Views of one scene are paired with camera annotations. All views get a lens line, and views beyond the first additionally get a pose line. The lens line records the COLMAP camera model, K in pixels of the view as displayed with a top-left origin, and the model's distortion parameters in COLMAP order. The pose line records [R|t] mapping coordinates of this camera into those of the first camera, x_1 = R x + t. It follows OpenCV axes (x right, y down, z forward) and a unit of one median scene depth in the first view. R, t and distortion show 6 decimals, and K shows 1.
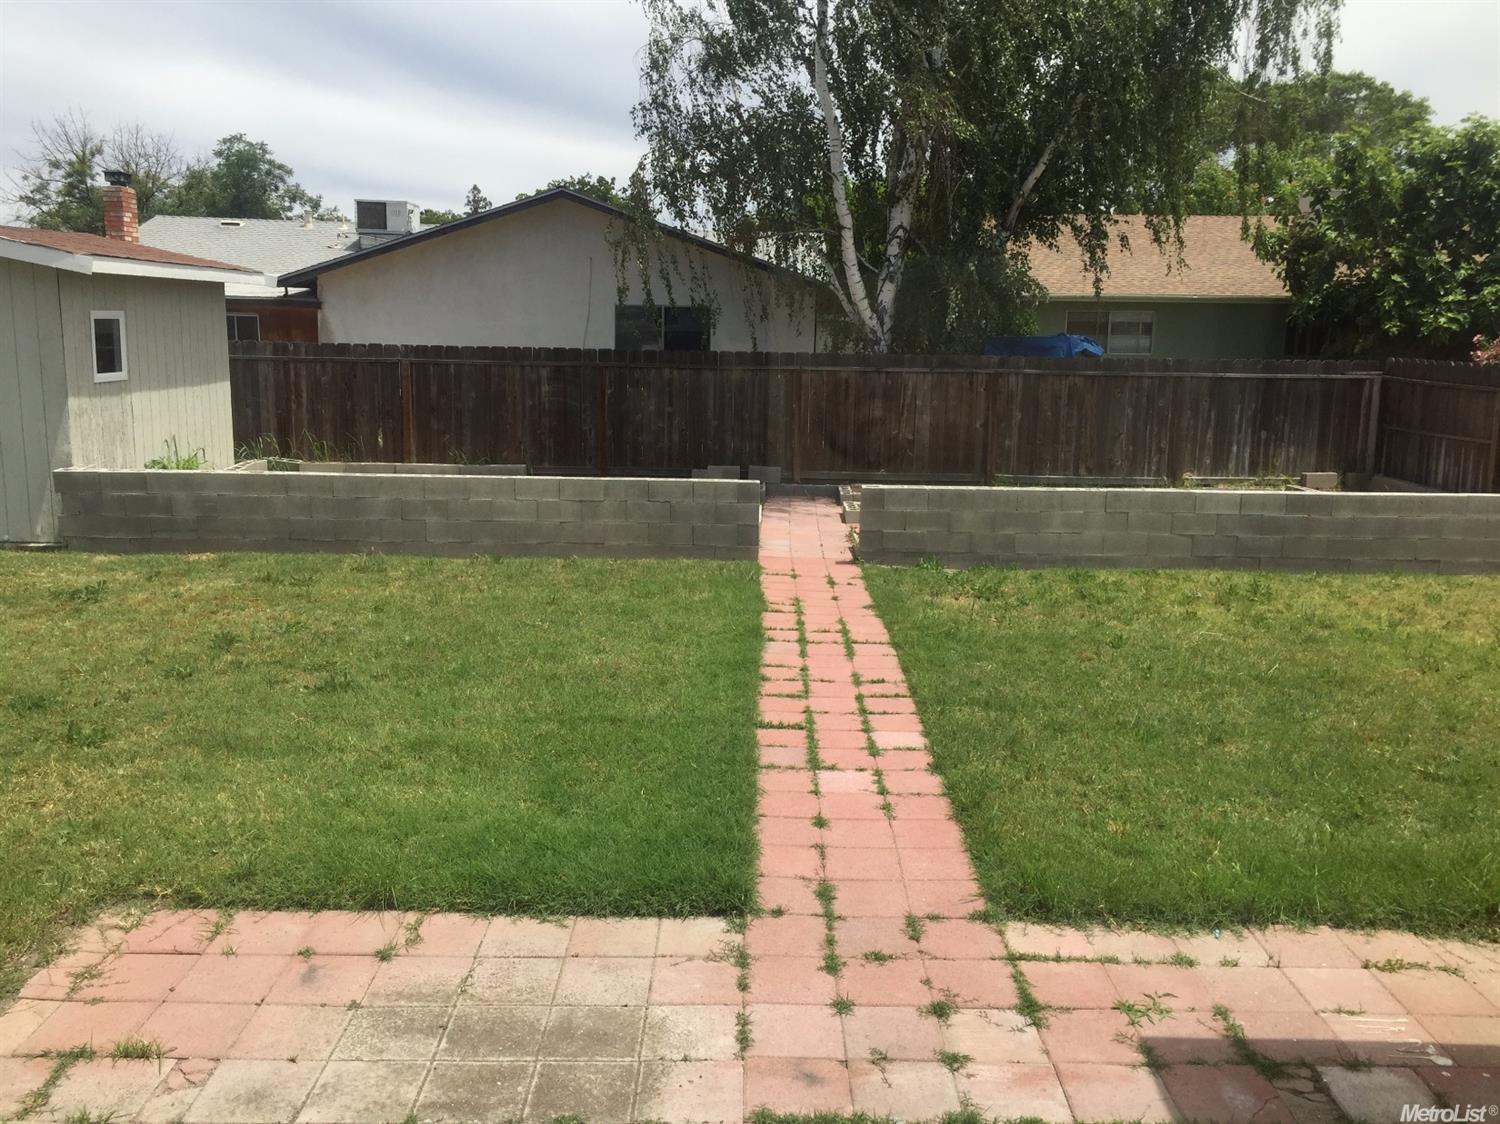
lens RADIAL K [[1285.1, 0, 752.6], [0, 1285.1, 564.7], [0, 0, 1]] dist [0.087403, -0.116194]
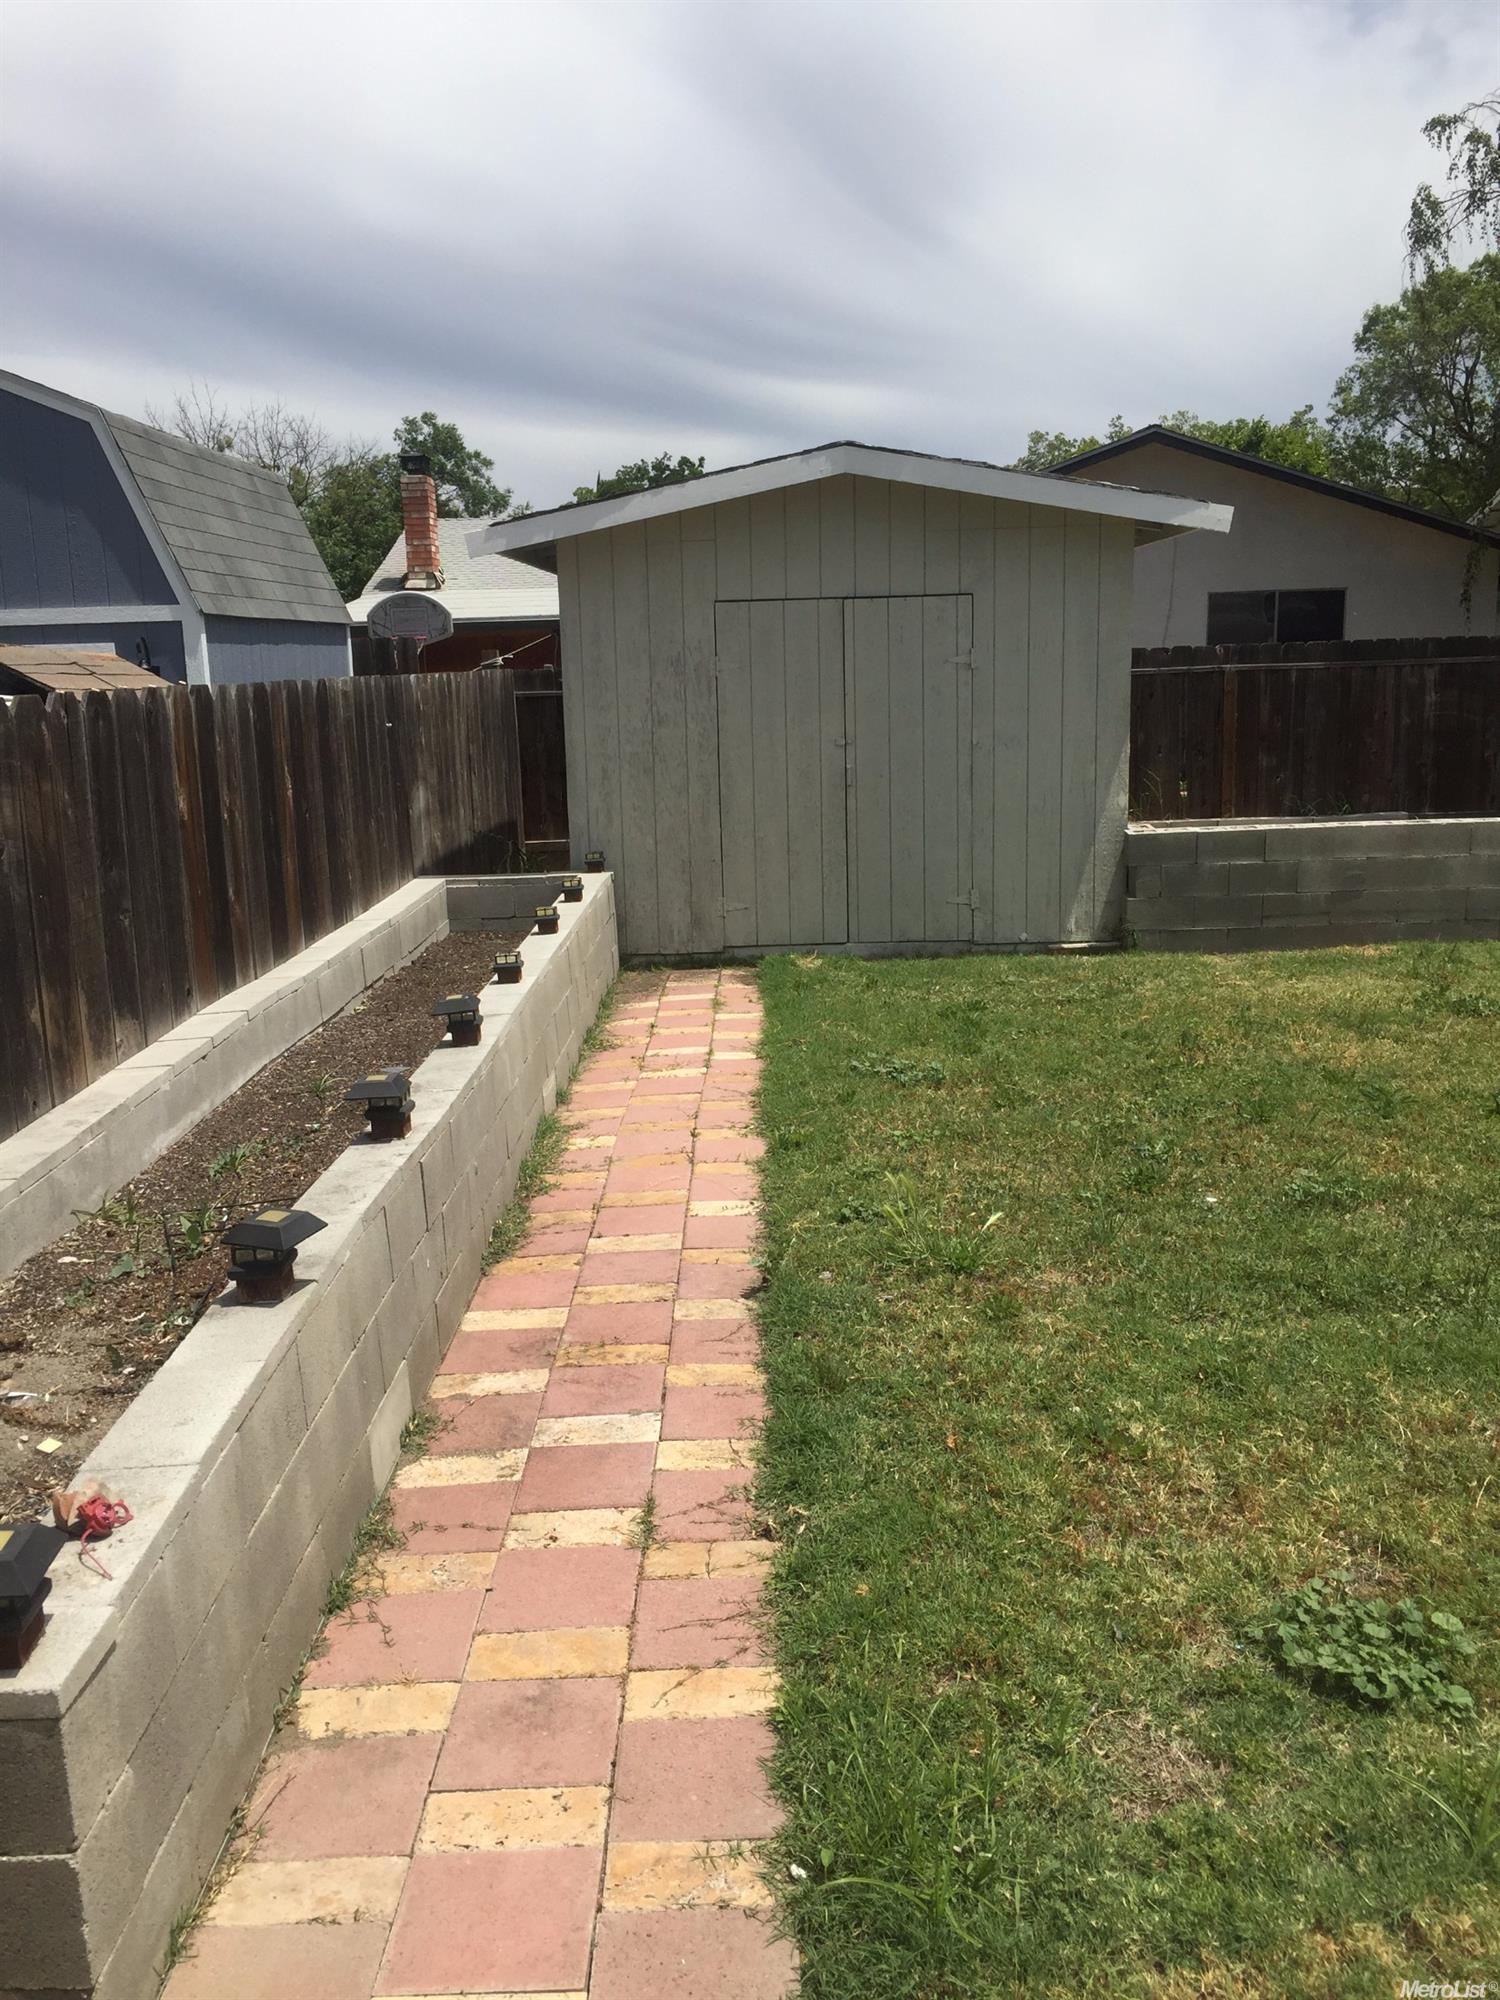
lens RADIAL K [[1710.7, 0, 745.6], [0, 1710.7, 1039.6], [0, 0, 1]] dist [0.003972, 0.002323]
pose [[0.998557, -0.042304, -0.033086, -0.911413], [0.043499, 0.998394, 0.036281, -0.007767], [0.031498, -0.037667, 0.998794, 0.128059]]
